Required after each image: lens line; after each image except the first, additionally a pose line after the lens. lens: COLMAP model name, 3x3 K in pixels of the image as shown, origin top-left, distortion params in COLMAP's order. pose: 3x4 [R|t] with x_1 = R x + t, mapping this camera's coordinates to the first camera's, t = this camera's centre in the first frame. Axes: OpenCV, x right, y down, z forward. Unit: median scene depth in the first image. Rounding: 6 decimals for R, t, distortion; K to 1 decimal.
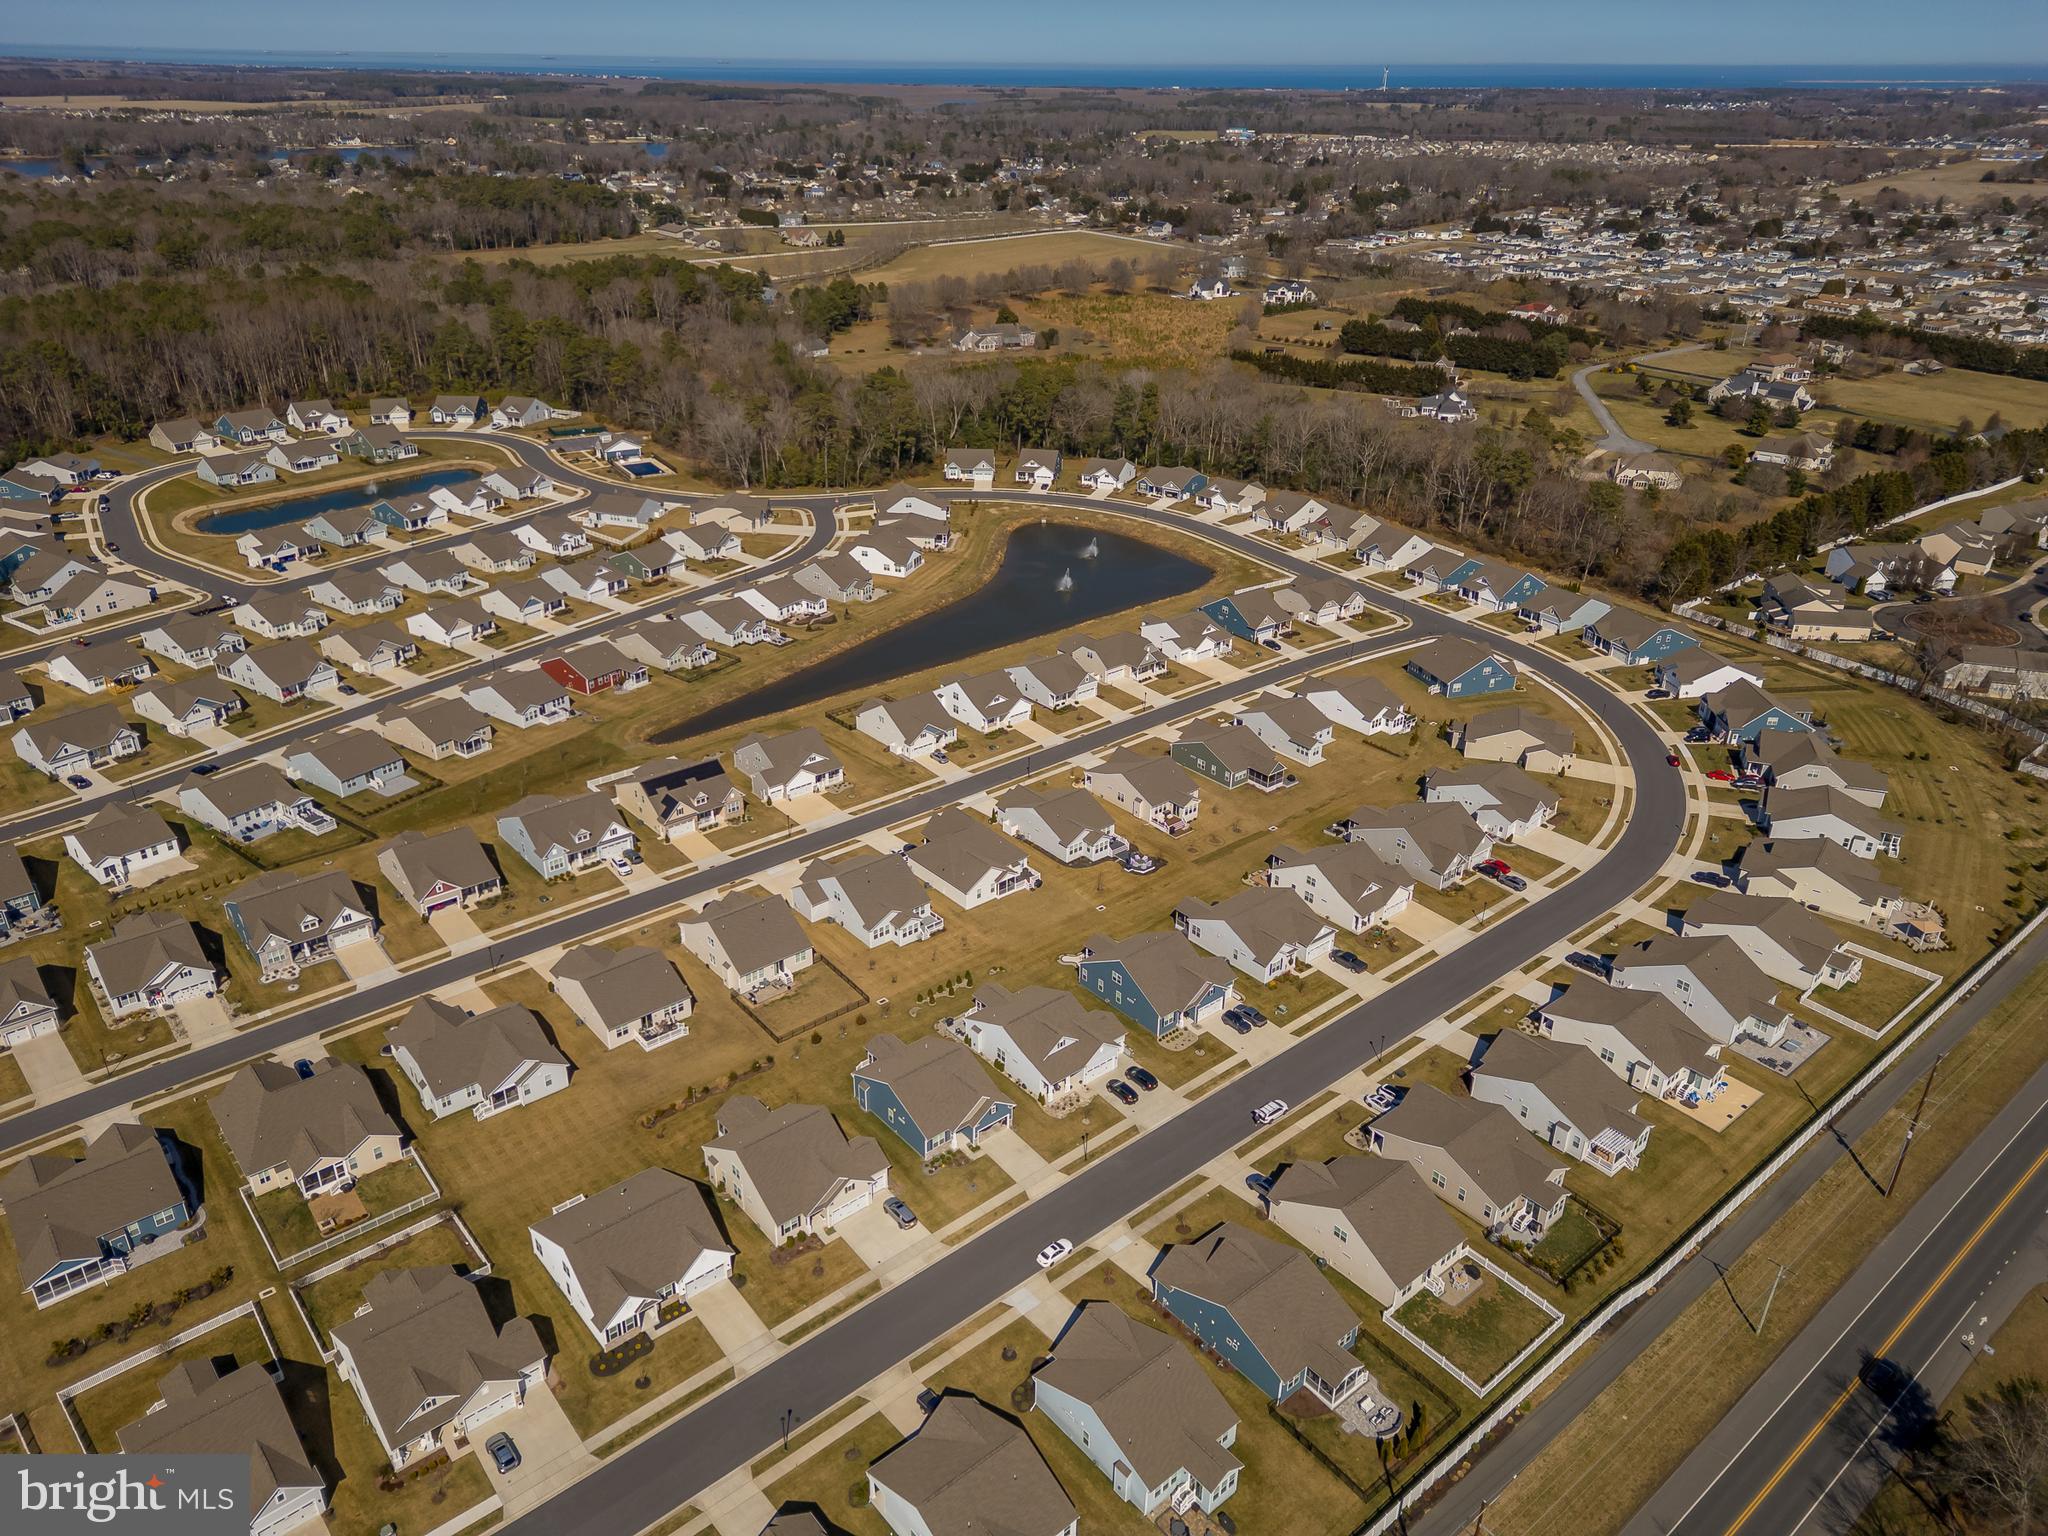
lens RADIAL K [[1424.6, 0, 1019.0], [0, 1424.6, 759.7], [0, 0, 1]] dist [0.093718, -0.098690]
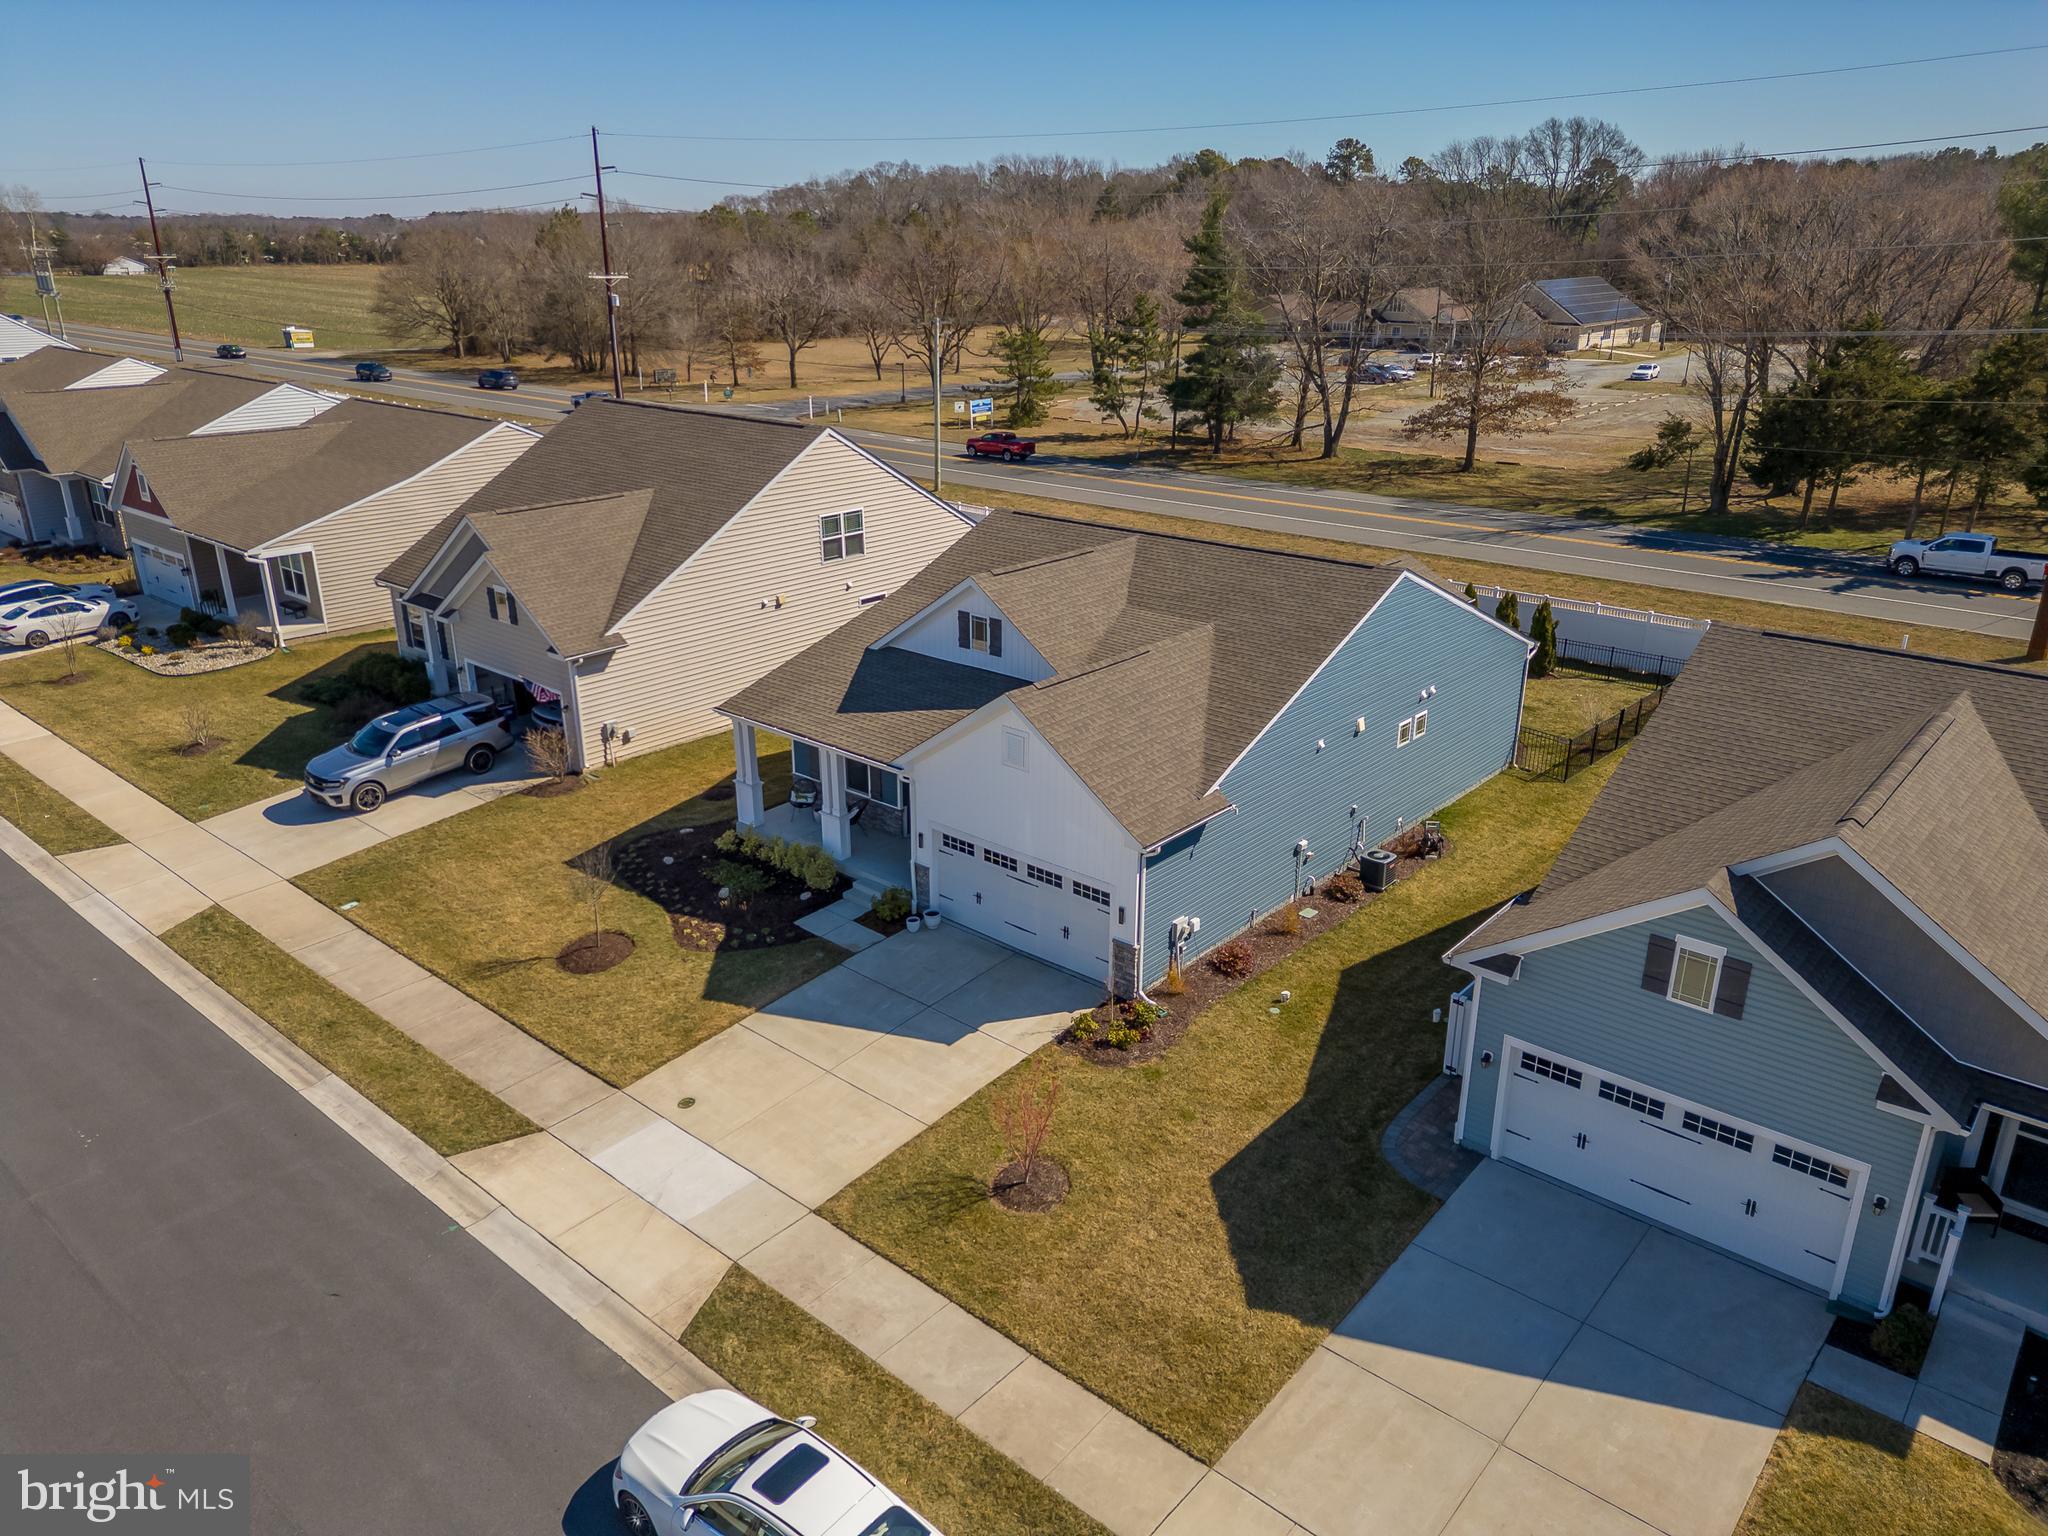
lens RADIAL K [[1424.6, 0, 1019.0], [0, 1424.6, 759.7], [0, 0, 1]] dist [0.093718, -0.098690]
pose [[-0.156788, -0.352975, 0.922403, -0.027901], [0.437828, 0.812325, 0.385272, 0.141996], [-0.885282, 0.464260, 0.027180, 0.510057]]
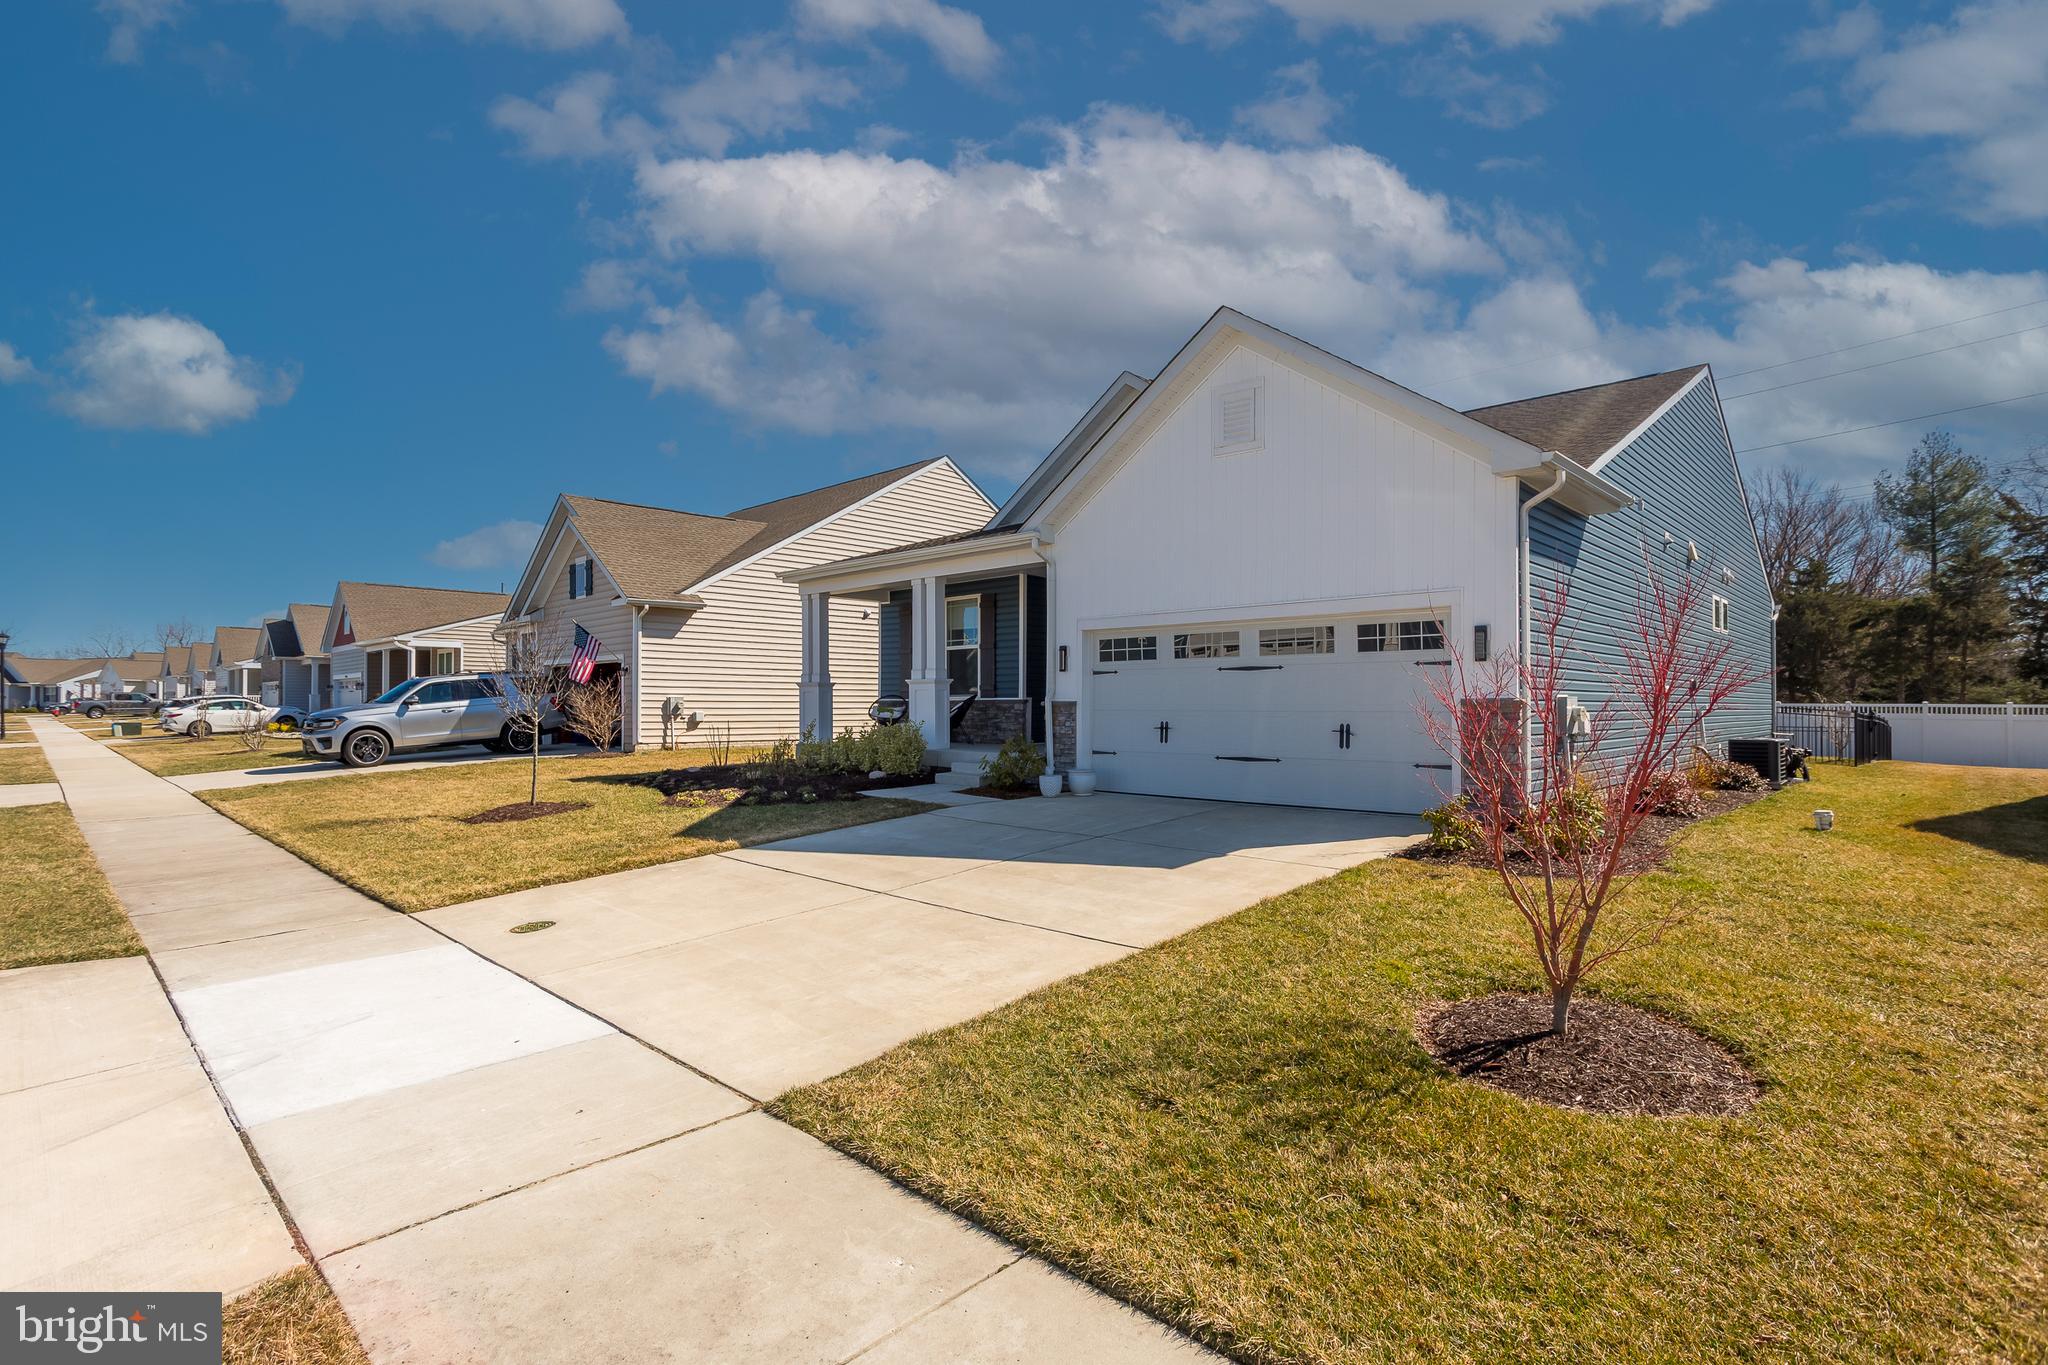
lens RADIAL K [[995.9, 0, 1024.0], [0, 995.9, 682.5], [0, 0, 1]] dist [-0.062610, 0.037616]
pose [[-0.109950, 0.011237, 0.993874, 0.020146], [0.437278, 0.898514, 0.038216, 0.180393], [-0.892580, 0.438800, -0.103706, 0.527903]]
